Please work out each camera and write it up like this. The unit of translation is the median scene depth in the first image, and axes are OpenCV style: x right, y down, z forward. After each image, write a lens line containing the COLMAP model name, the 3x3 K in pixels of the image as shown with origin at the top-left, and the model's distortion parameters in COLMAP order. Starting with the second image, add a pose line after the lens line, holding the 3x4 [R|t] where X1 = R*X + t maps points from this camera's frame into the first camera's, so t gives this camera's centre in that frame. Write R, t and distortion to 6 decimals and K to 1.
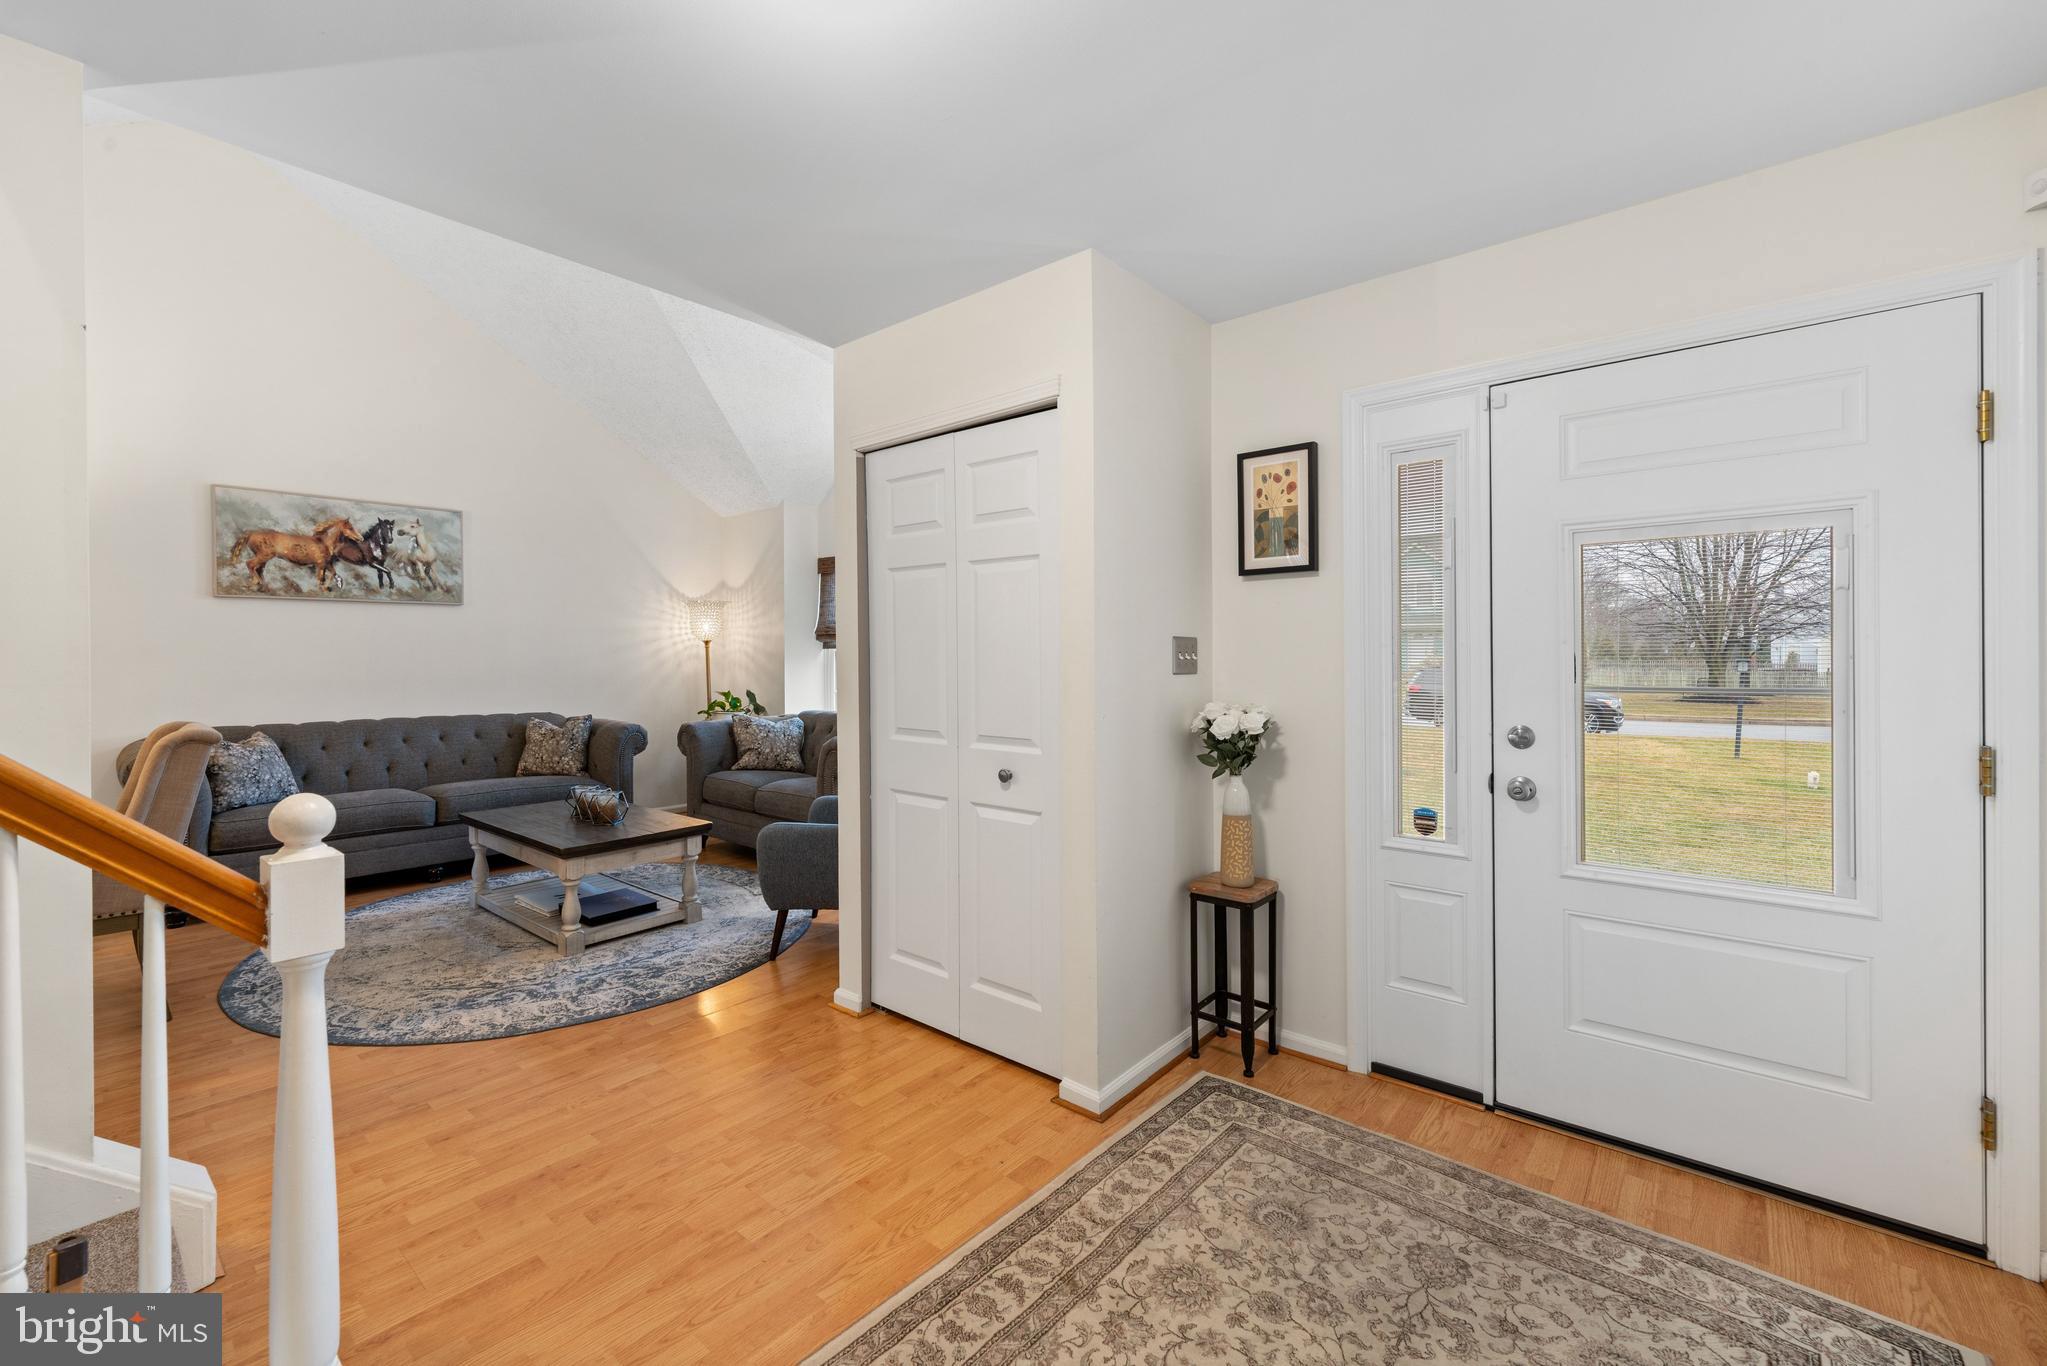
lens RADIAL K [[830.1, 0, 996.4], [0, 830.1, 661.2], [0, 0, 1]] dist [-0.005200, 0.000056]
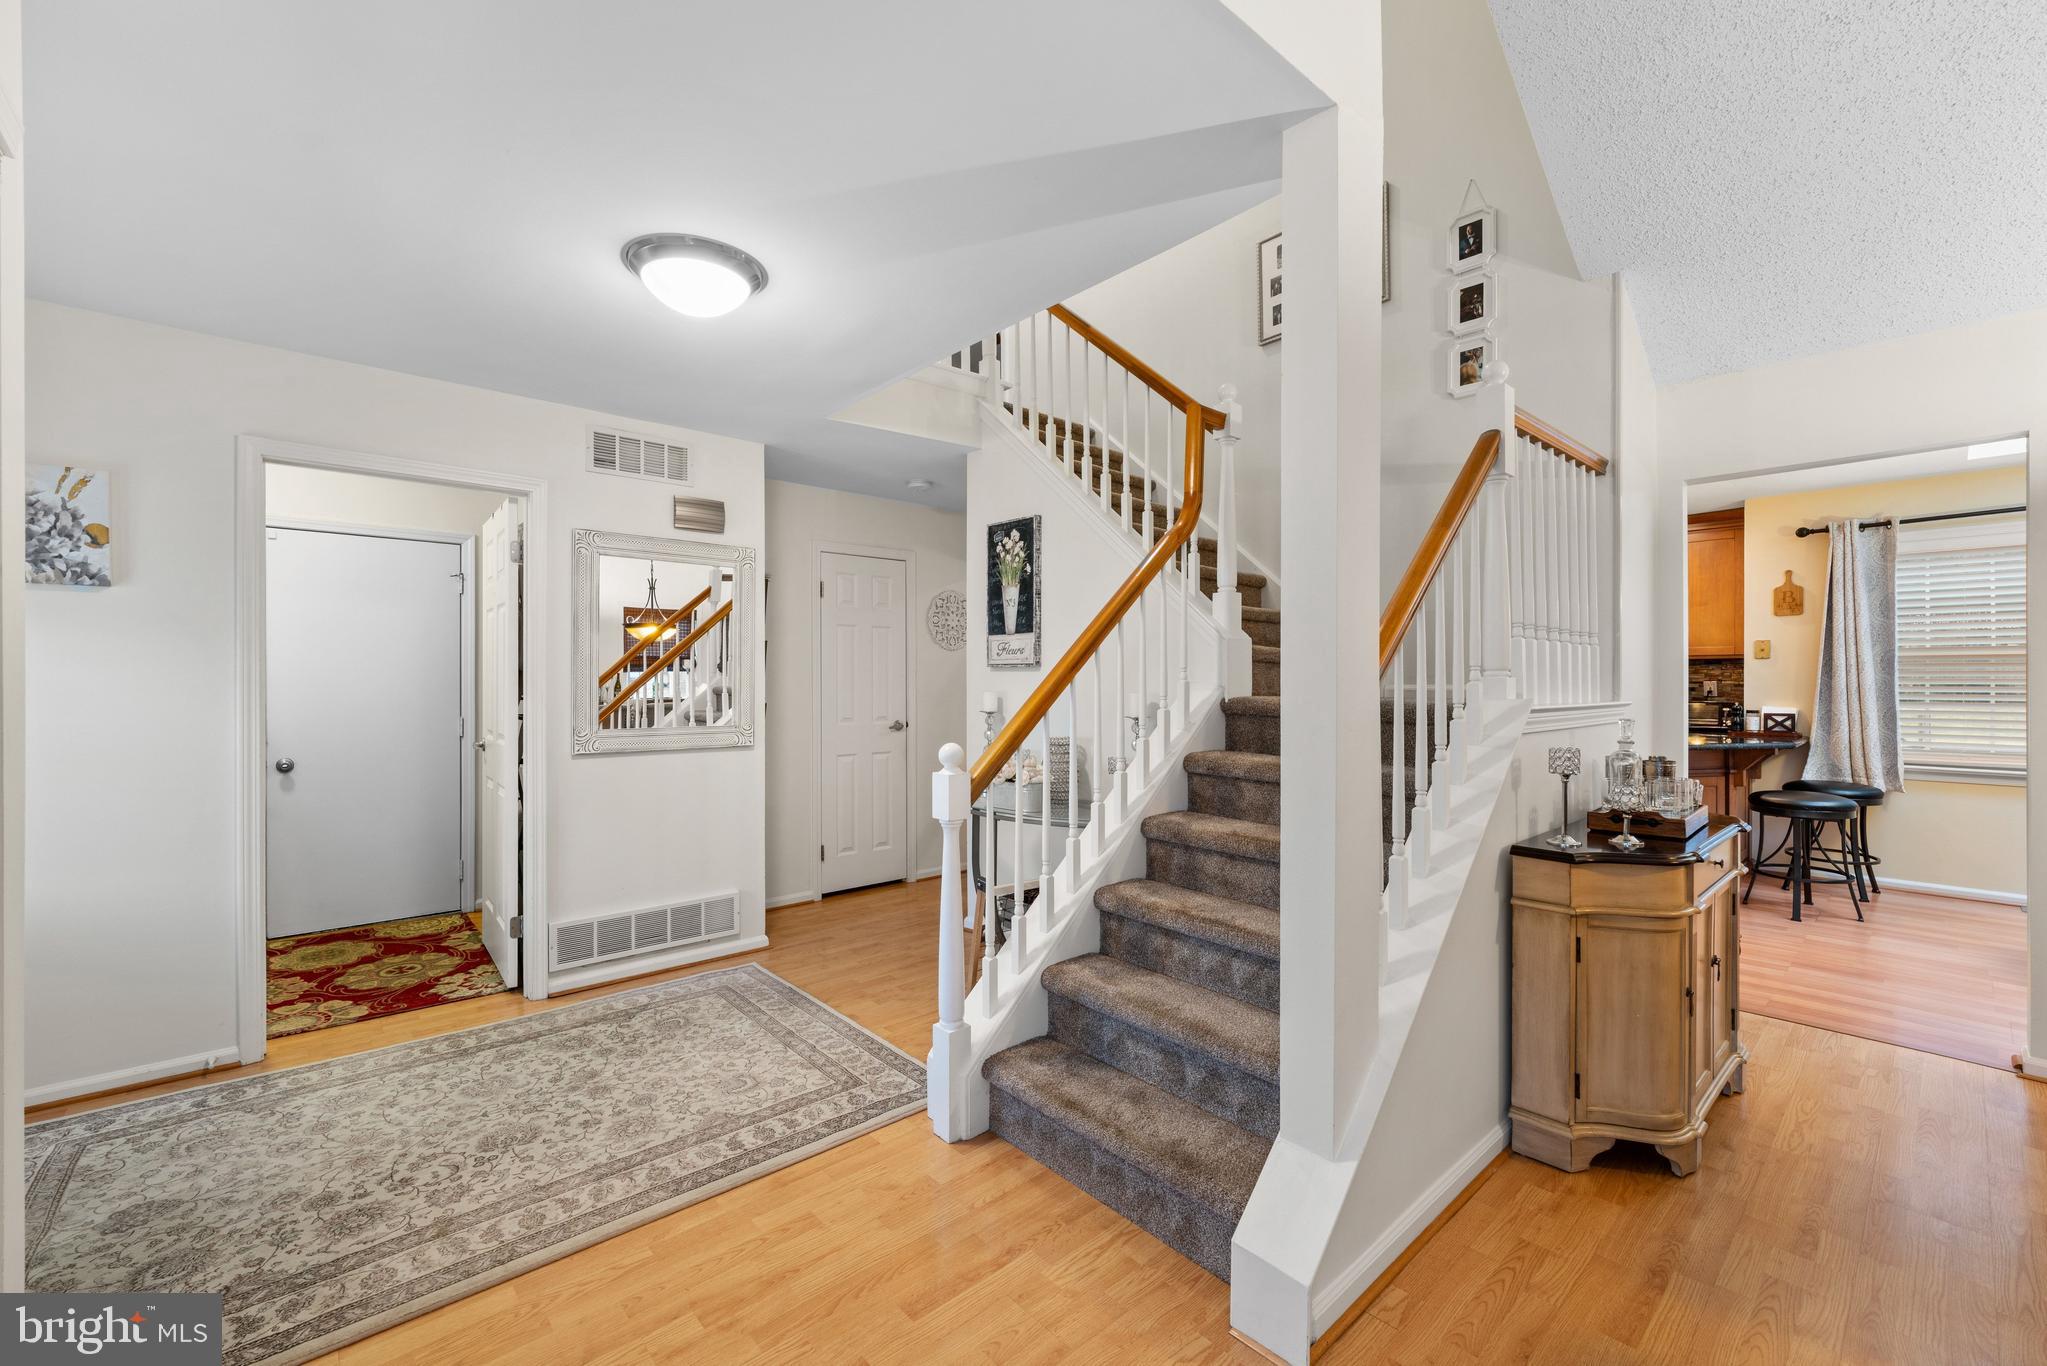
lens RADIAL K [[830.1, 0, 984.8], [0, 830.1, 680.1], [0, 0, 1]] dist [-0.005200, 0.000056]
pose [[-0.988807, 0.006610, 0.149052, -0.273008], [0.007502, 0.999957, 0.005422, -0.001207], [-0.149010, 0.006479, -0.988815, 0.668572]]
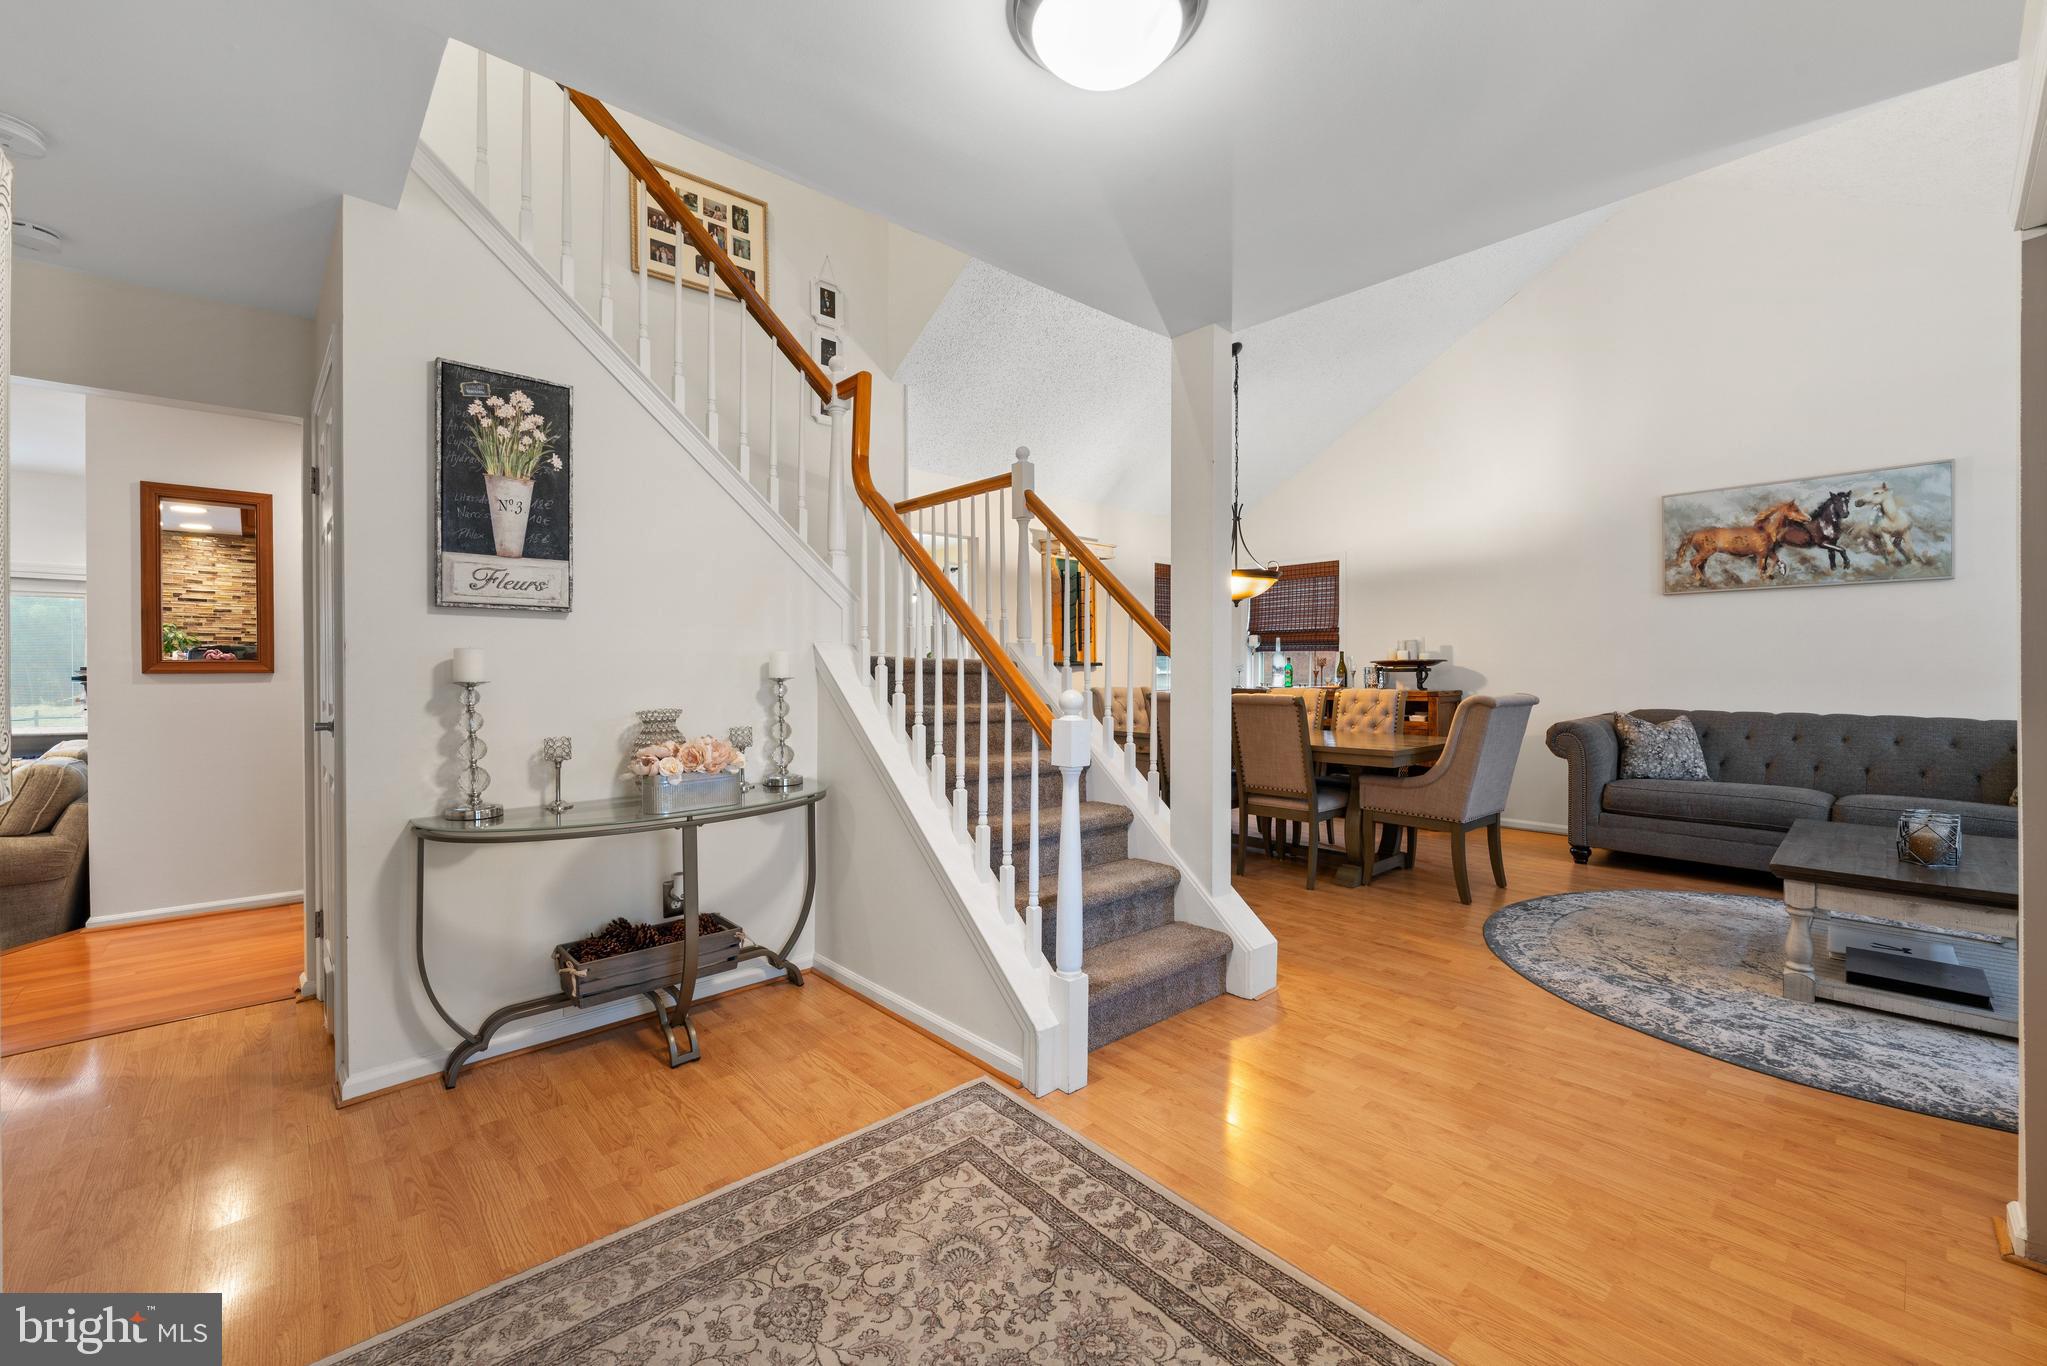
lens RADIAL K [[830.1, 0, 1026.3], [0, 830.1, 671.4], [0, 0, 1]] dist [-0.005200, 0.000056]
pose [[-0.113764, 0.006433, -0.993487, 0.269485], [-0.005172, 0.999962, 0.007068, 0.022311], [0.993494, 0.005942, -0.113726, 0.245526]]
